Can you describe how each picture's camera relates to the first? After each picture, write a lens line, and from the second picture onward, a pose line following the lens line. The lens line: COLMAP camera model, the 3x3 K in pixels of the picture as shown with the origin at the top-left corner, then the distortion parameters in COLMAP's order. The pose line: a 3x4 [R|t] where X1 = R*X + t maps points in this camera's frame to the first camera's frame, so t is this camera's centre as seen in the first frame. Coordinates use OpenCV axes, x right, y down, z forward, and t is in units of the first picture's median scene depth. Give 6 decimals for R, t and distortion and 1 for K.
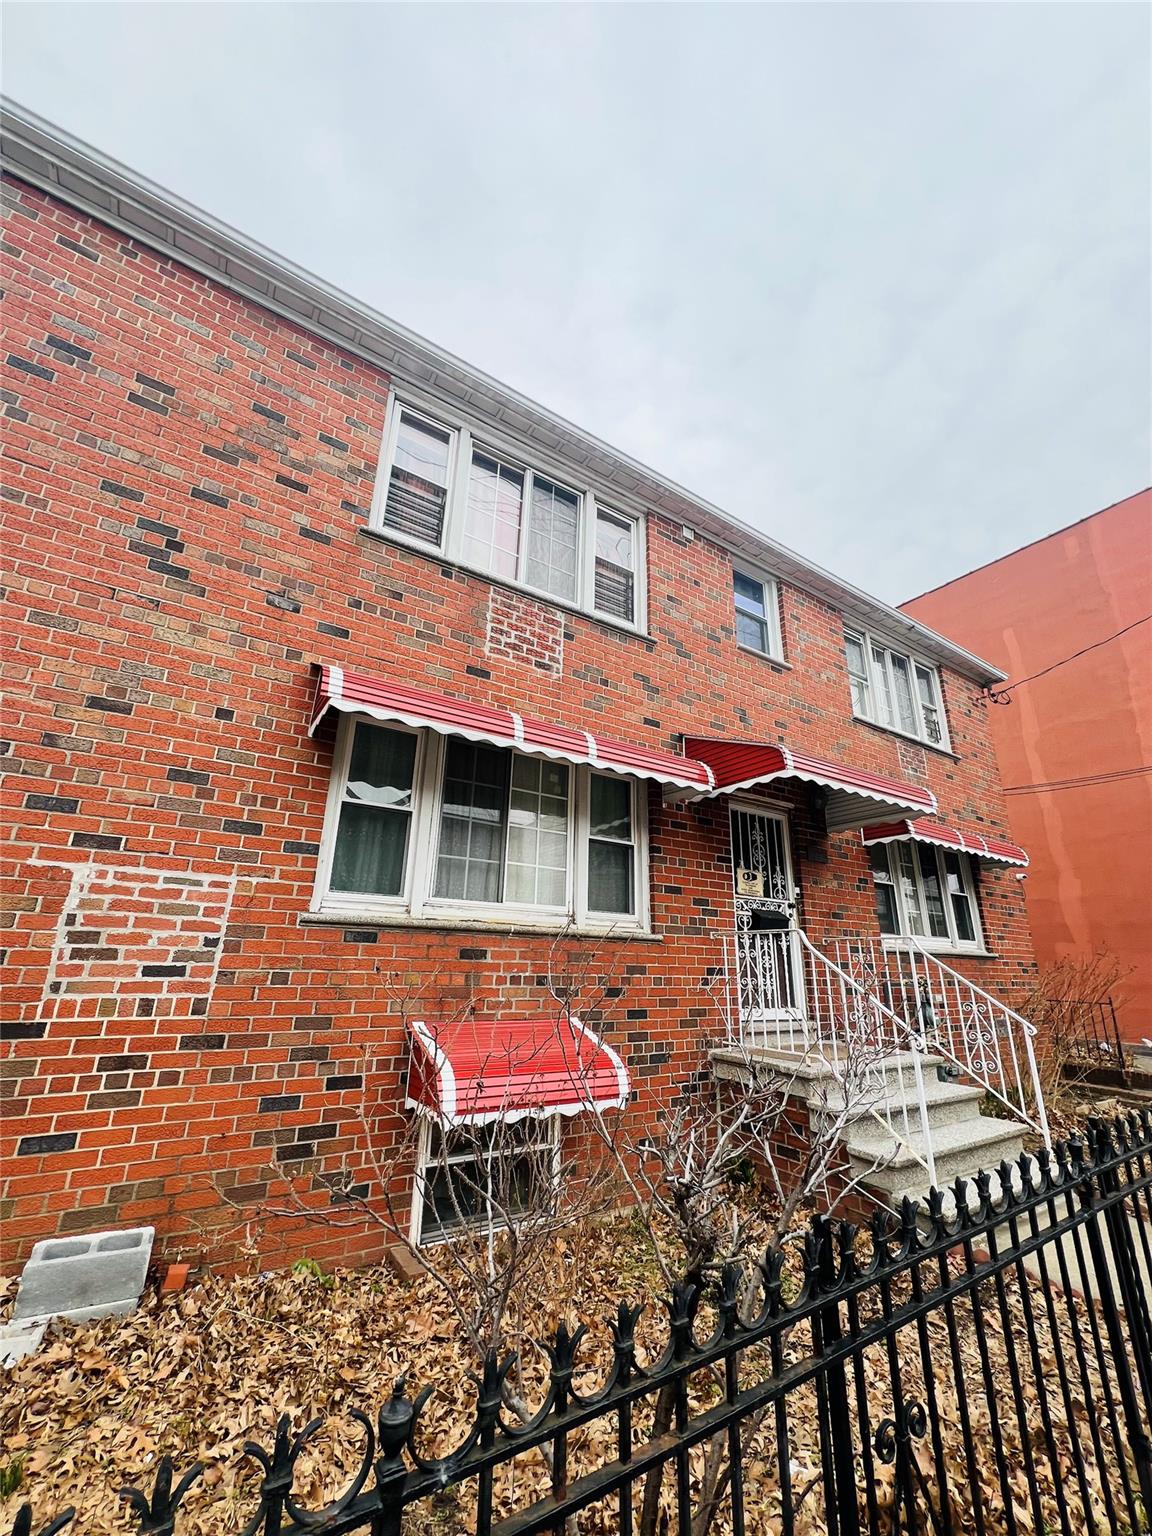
lens RADIAL K [[615.3, 0, 579.2], [0, 615.3, 768.5], [0, 0, 1]] dist [-0.000079, -0.000493]
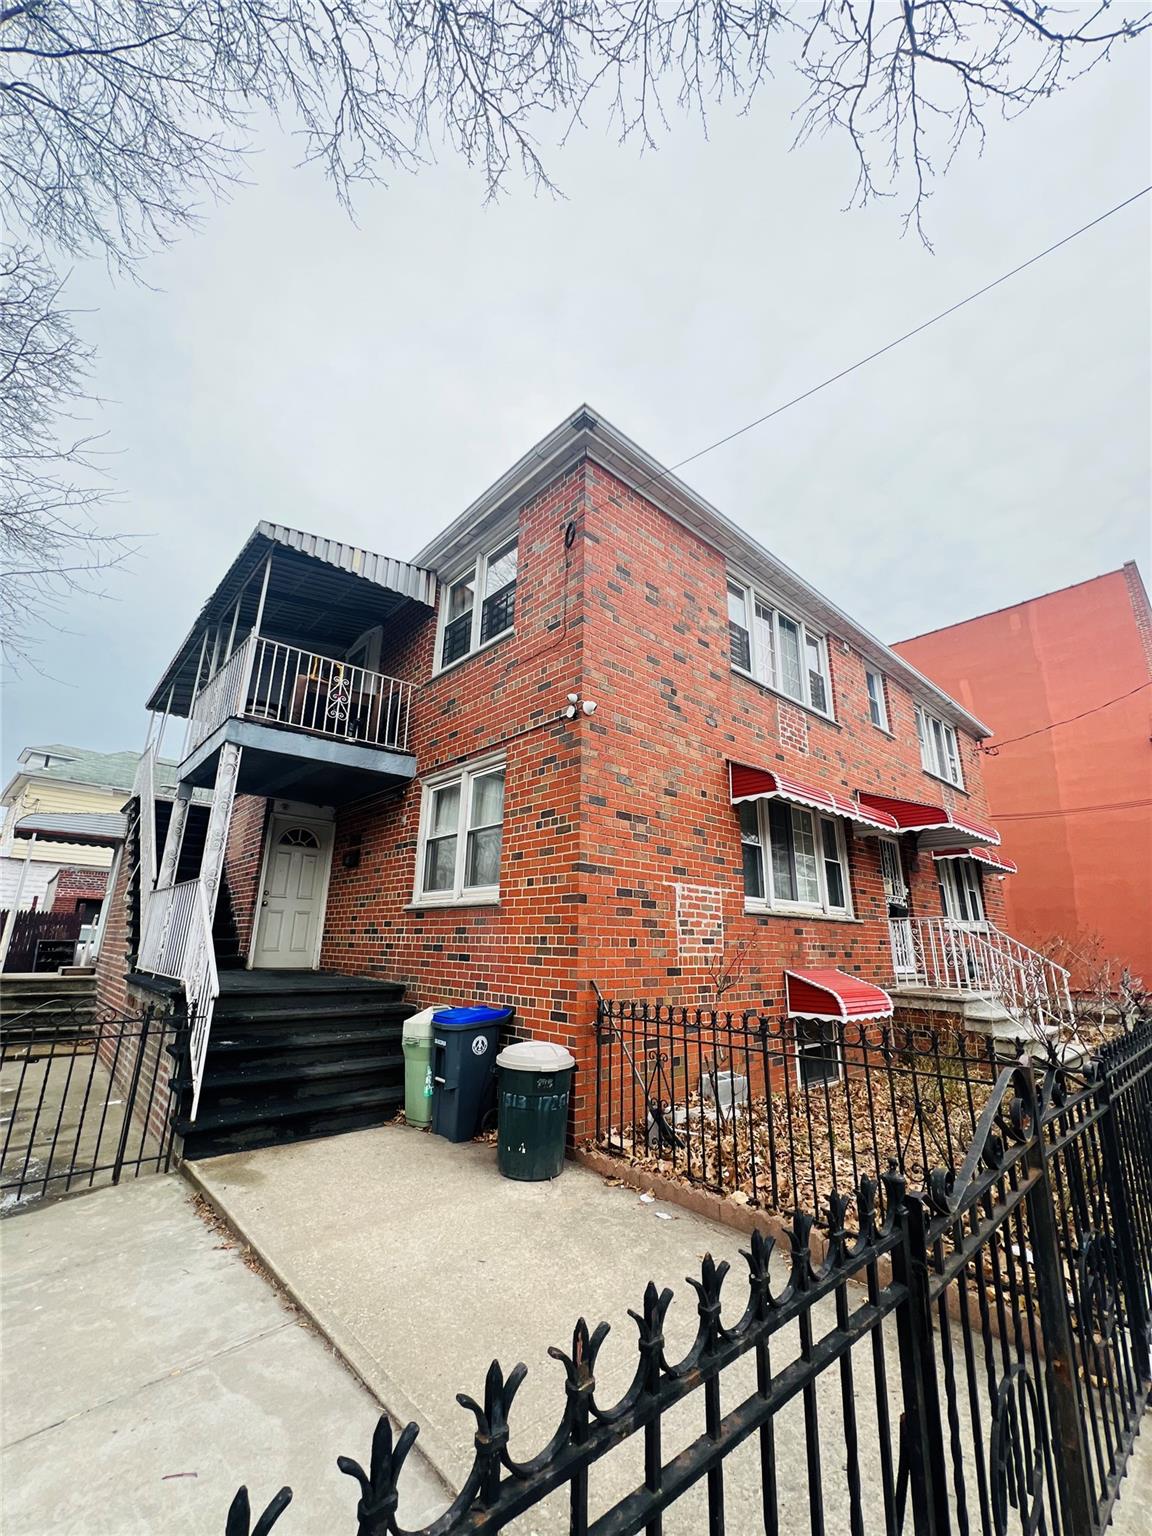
lens RADIAL K [[615.3, 0, 574.7], [0, 615.3, 767.8], [0, 0, 1]] dist [-0.000079, -0.000493]
pose [[0.988343, 0.038567, 0.147277, -0.820239], [-0.043318, 0.998635, 0.029184, -0.135372], [-0.145950, -0.035224, 0.988665, -0.445563]]
